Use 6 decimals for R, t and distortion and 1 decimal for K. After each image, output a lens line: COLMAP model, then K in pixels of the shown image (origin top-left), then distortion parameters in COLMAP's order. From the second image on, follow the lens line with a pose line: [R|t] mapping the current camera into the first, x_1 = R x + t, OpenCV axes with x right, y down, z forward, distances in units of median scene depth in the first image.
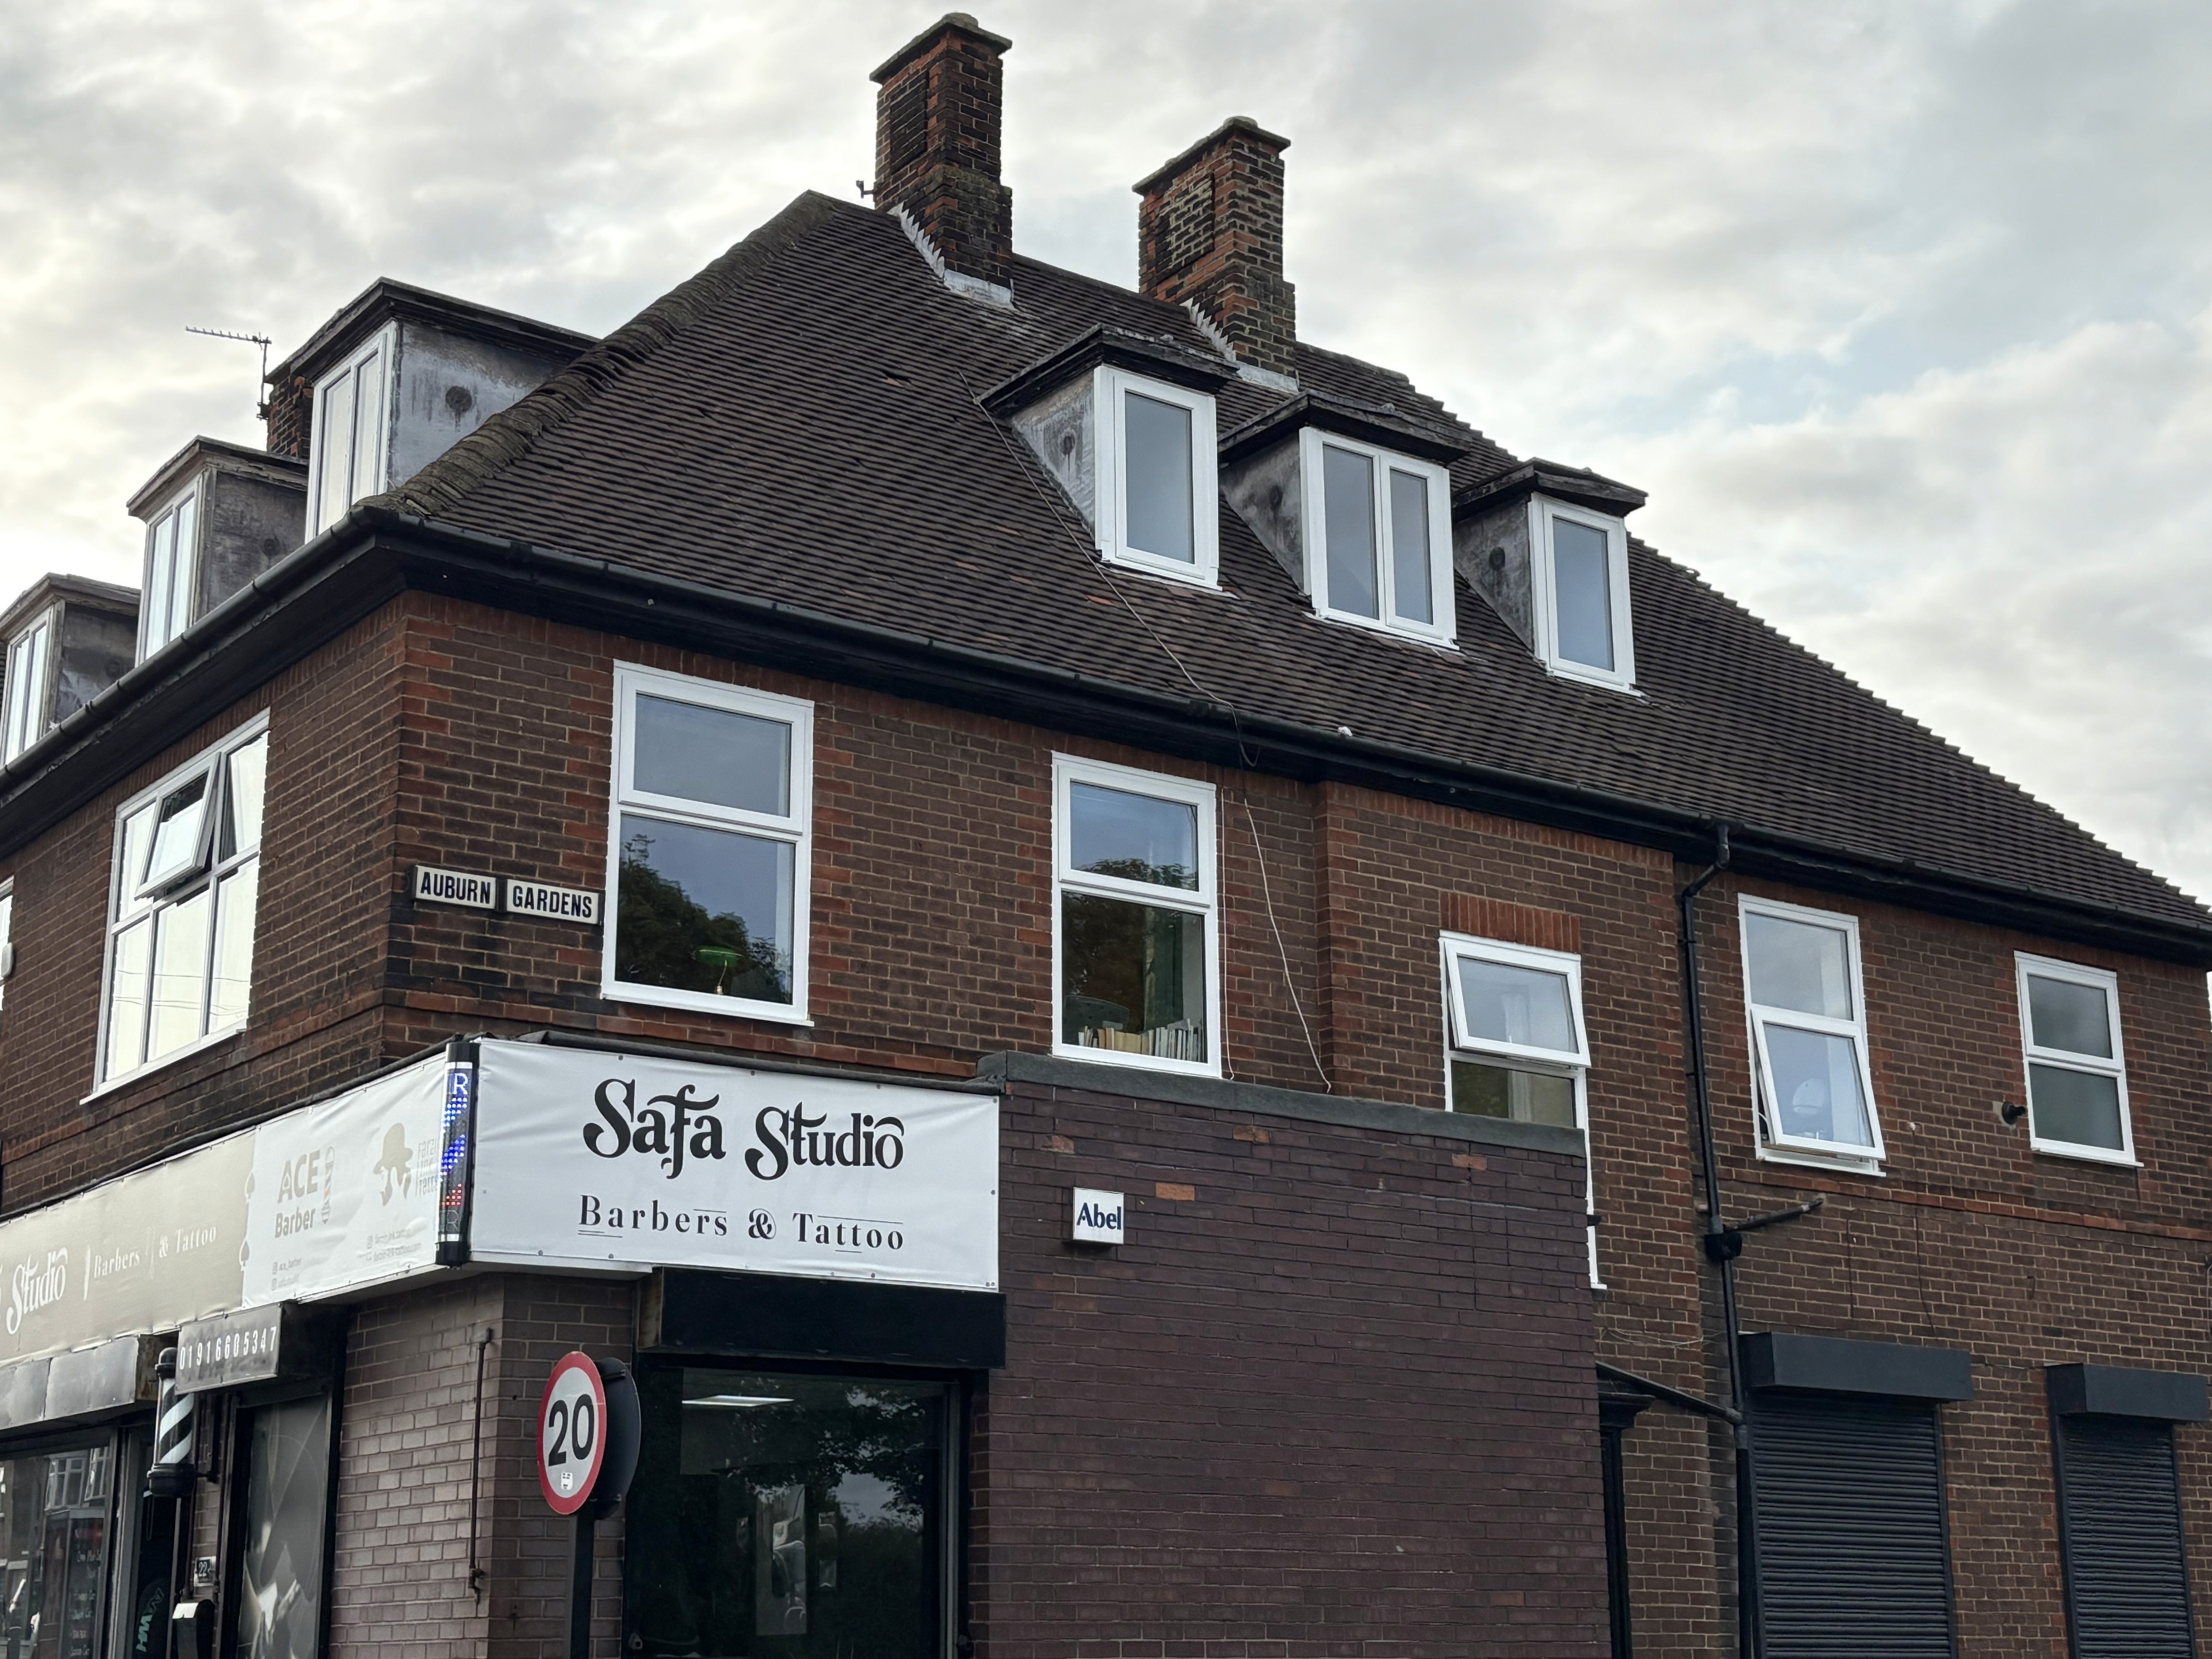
lens RADIAL K [[3006.4, 0, 1106.0], [0, 3006.4, 829.5], [0, 0, 1]] dist [0.223749, -0.823978]
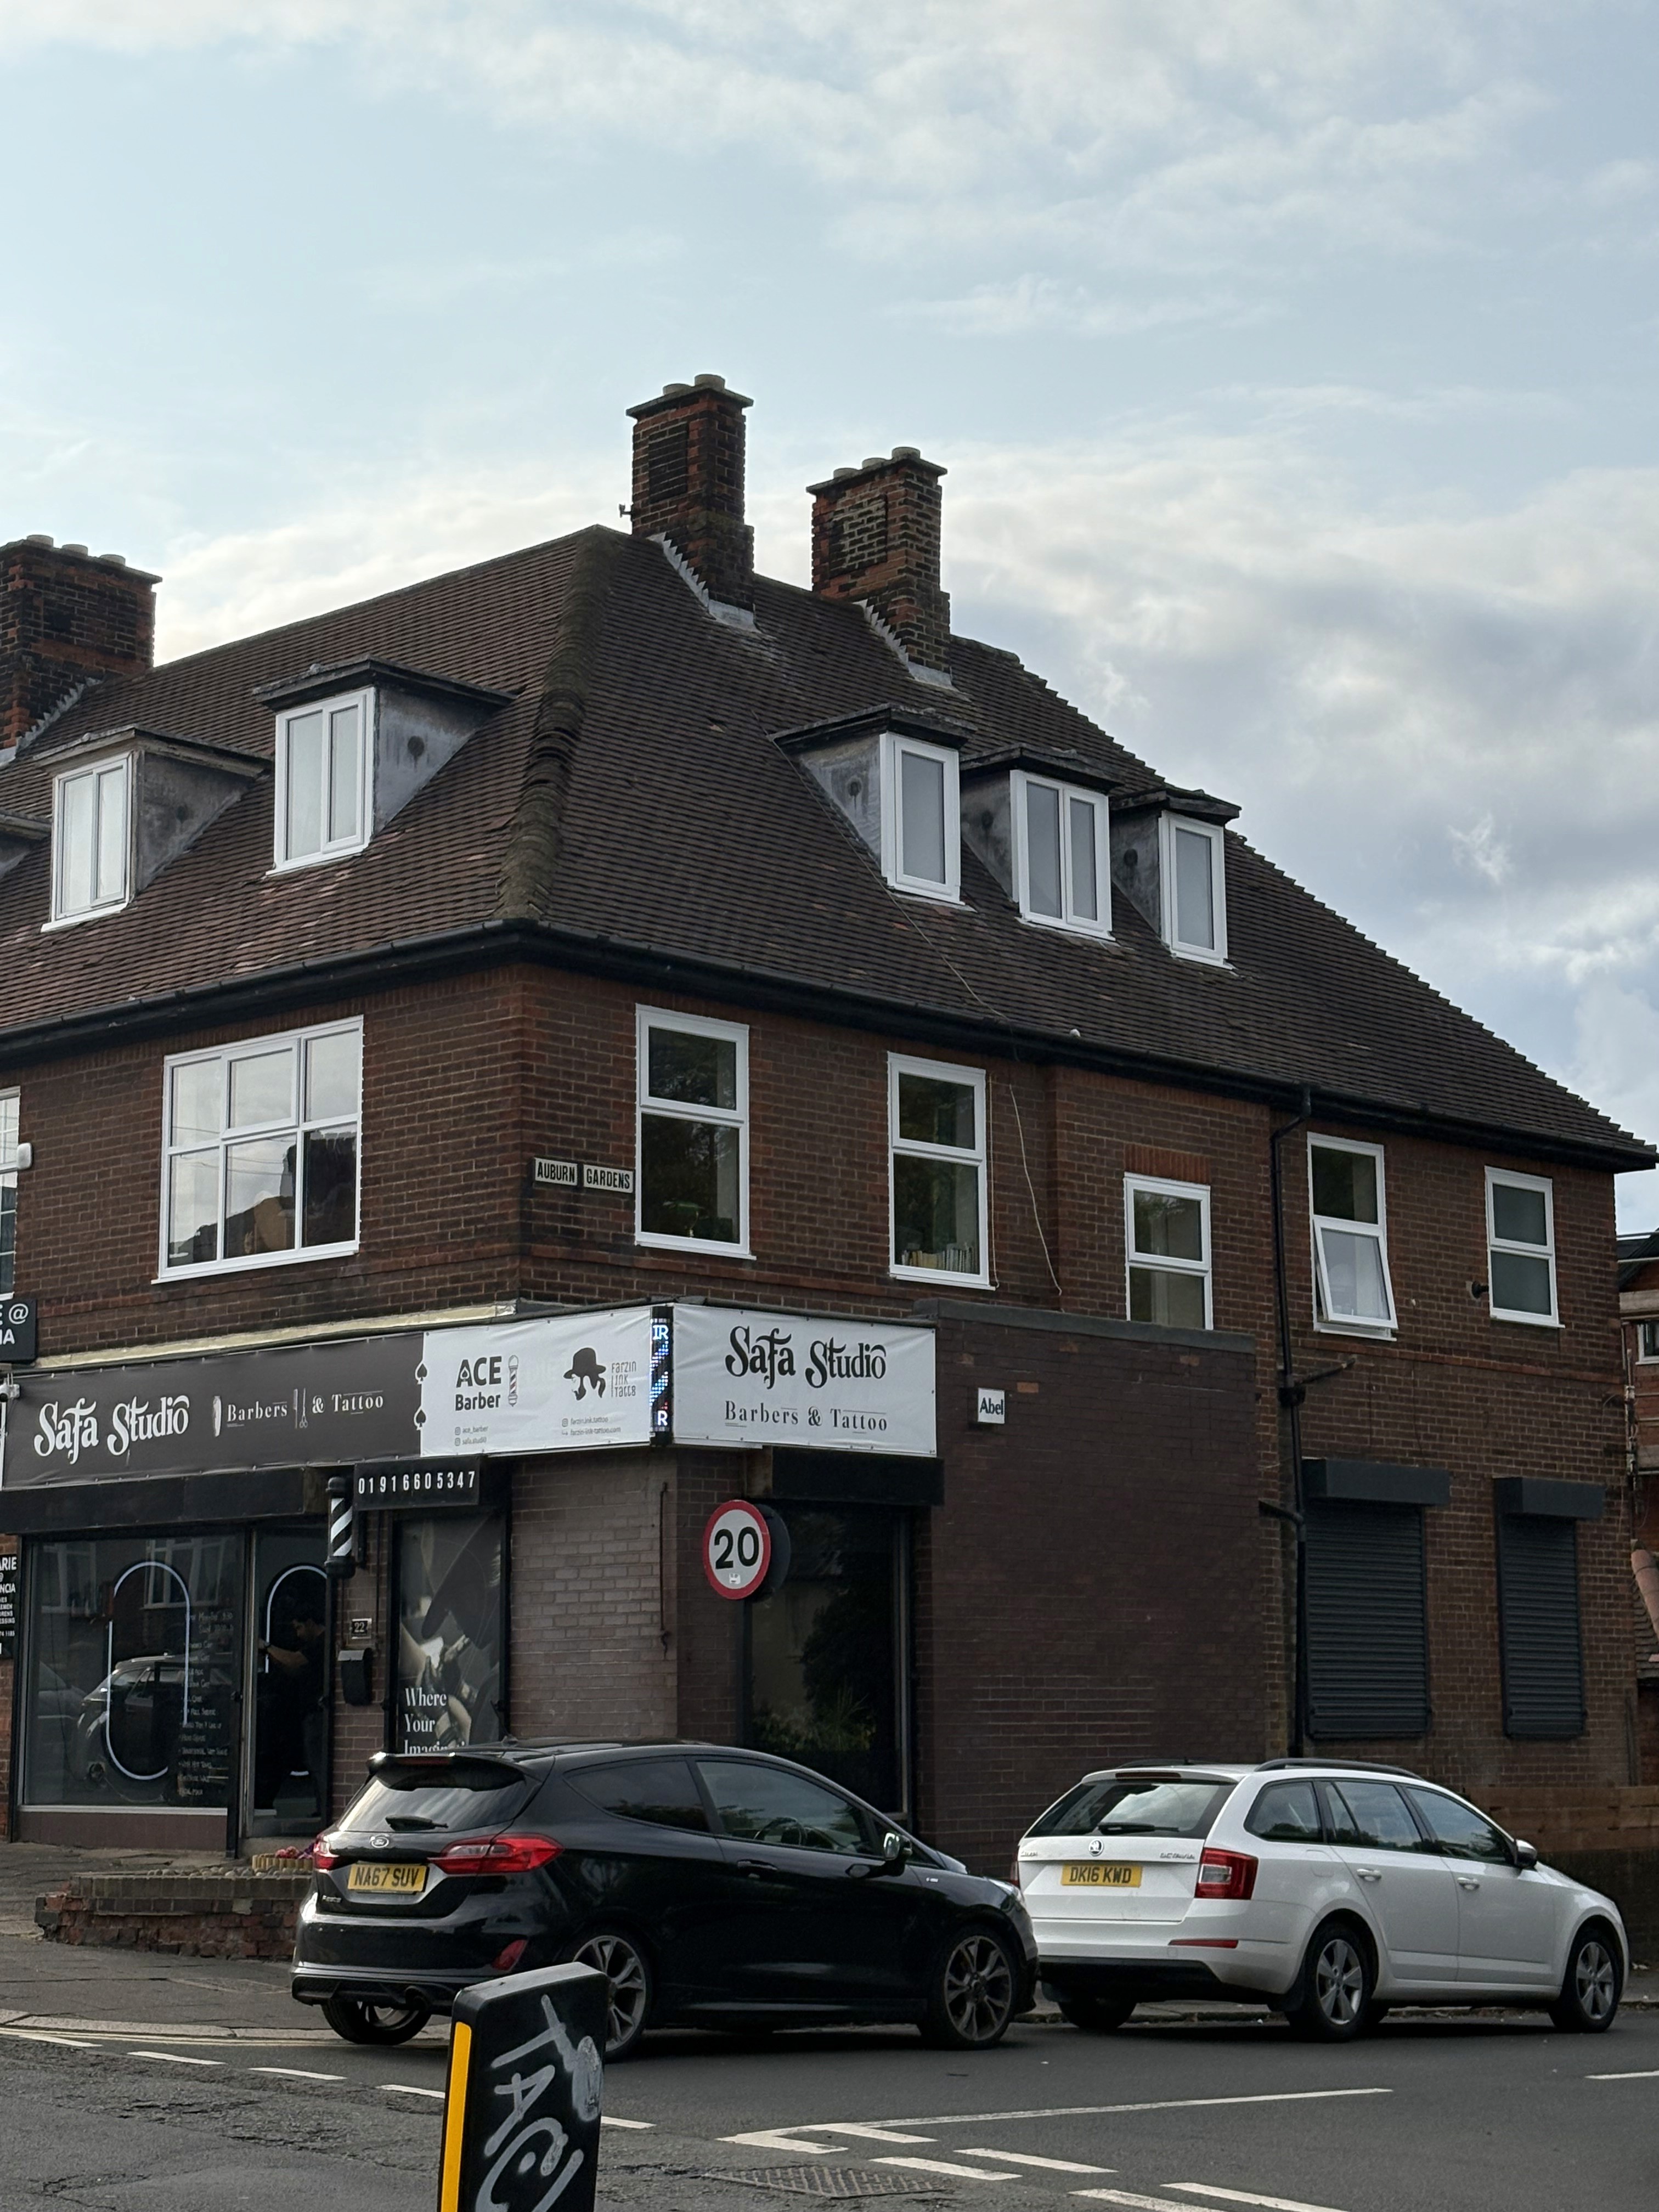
lens RADIAL K [[3609.3, 0, 829.5], [0, 3609.3, 1106.0], [0, 0, 1]] dist [0.224576, -0.013132]
pose [[0.981930, 0.029839, 0.186877, -0.314971], [-0.049390, 0.993675, 0.100854, -0.149123], [-0.182686, -0.108261, 0.977193, -0.555053]]
